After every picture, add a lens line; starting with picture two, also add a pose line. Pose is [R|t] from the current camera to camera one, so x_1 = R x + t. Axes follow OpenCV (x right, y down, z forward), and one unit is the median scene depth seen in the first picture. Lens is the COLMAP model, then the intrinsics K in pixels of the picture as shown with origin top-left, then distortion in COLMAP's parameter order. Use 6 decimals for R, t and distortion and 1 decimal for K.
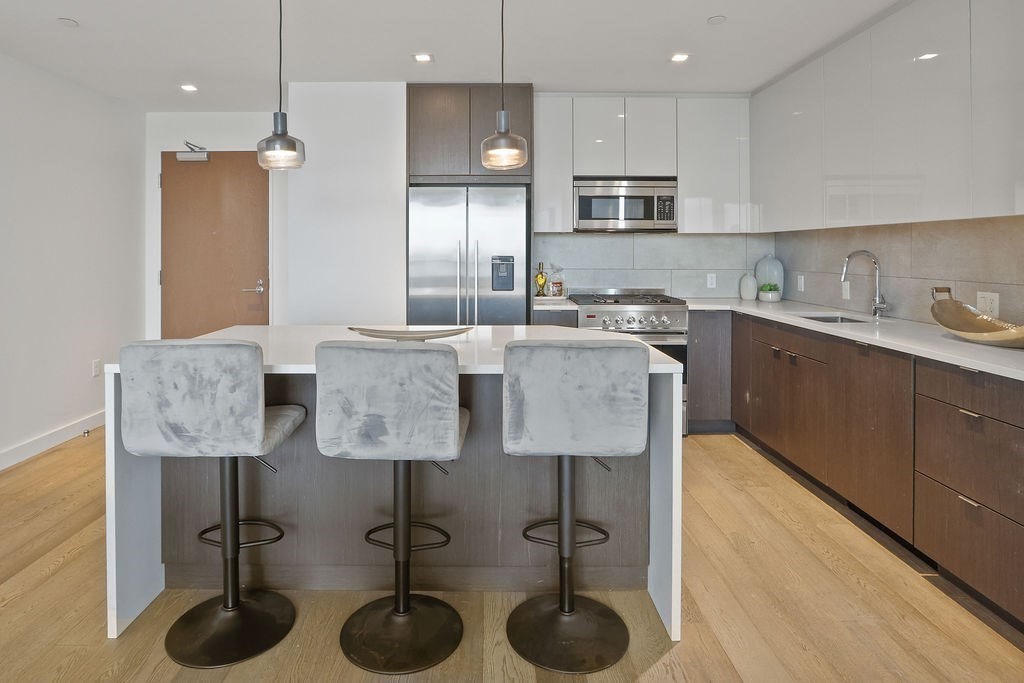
lens RADIAL K [[579.1, 0, 500.1], [0, 579.1, 259.5], [0, 0, 1]] dist [-0.014073, 0.000917]
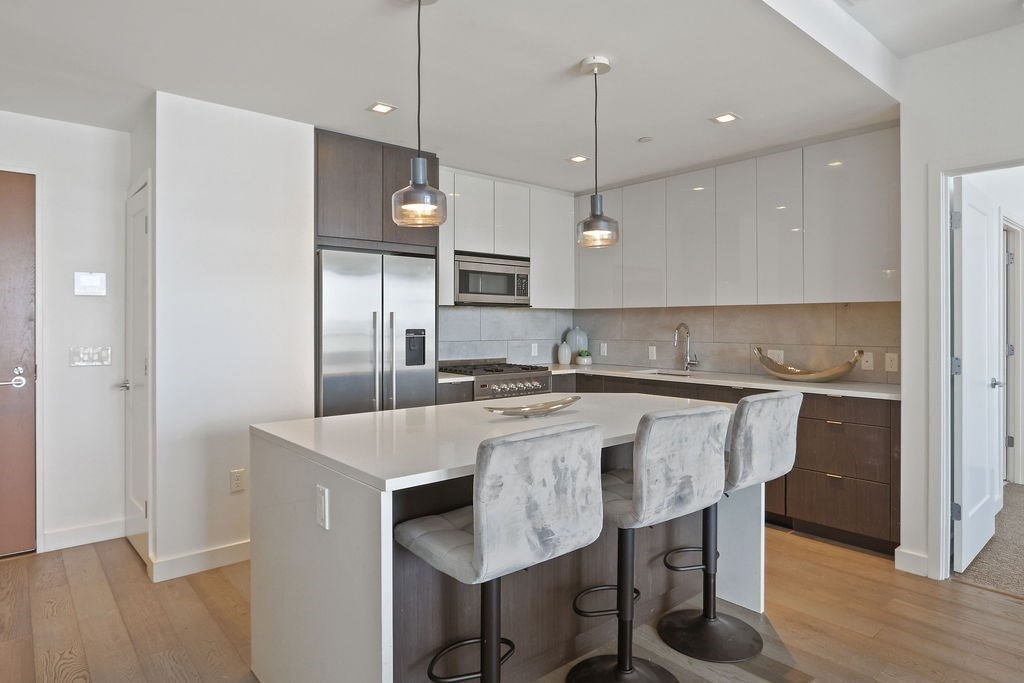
lens RADIAL K [[585.2, 0, 509.0], [0, 585.2, 330.8], [0, 0, 1]] dist [-0.025547, 0.002752]
pose [[0.773097, -0.008159, 0.634235, -0.484274], [0.009514, 0.999954, 0.001266, -0.002896], [-0.634216, 0.005055, 0.773139, 0.154769]]
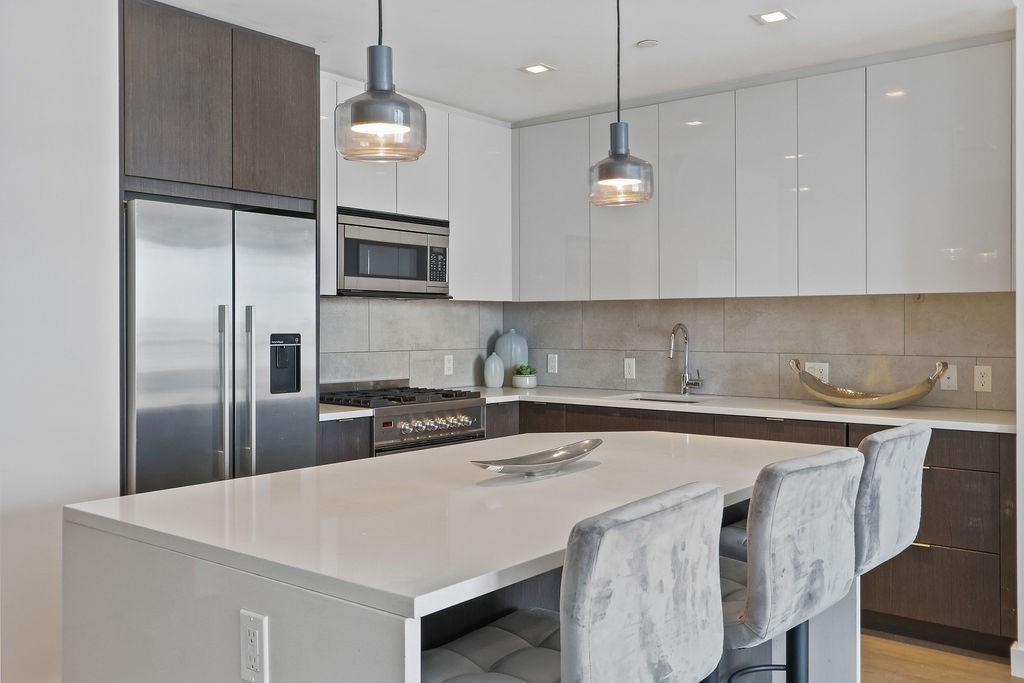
lens RADIAL K [[884.5, 0, 503.9], [0, 884.5, 336.3], [0, 0, 1]] dist [-0.006239, 0.012746]
pose [[0.647477, -0.011159, 0.762003, -0.529158], [0.012097, 0.999917, 0.004365, -0.004282], [-0.761989, 0.006392, 0.647559, 0.250820]]
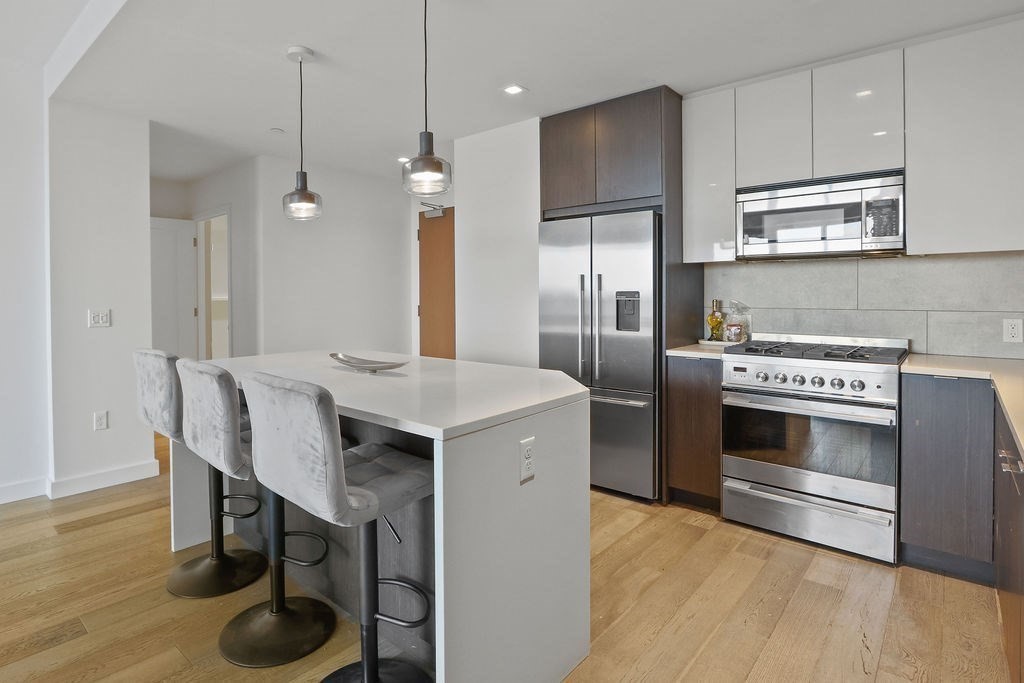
lens RADIAL K [[540.7, 0, 484.5], [0, 540.7, 306.4], [0, 0, 1]] dist [-0.011164, 0.000080]
pose [[0.738092, 0.011811, -0.674597, 0.394531], [-0.002925, 0.999893, 0.014306, 0.005657], [0.674694, -0.008585, 0.738047, 0.246242]]
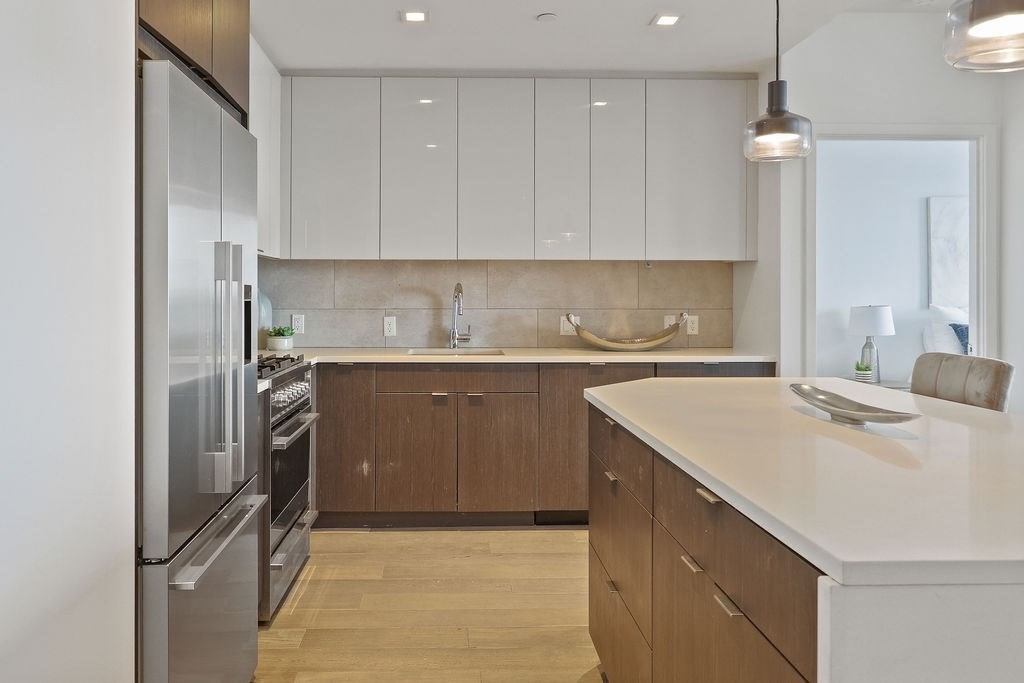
lens RADIAL K [[738.6, 0, 464.3], [0, 738.6, 297.4], [0, 0, 1]] dist [-0.013145, 0.002527]
pose [[0.006968, -0.004178, 0.999967, -0.550084], [0.013064, 0.999906, 0.004087, 0.003156], [-0.999890, 0.013035, 0.007022, 0.821954]]
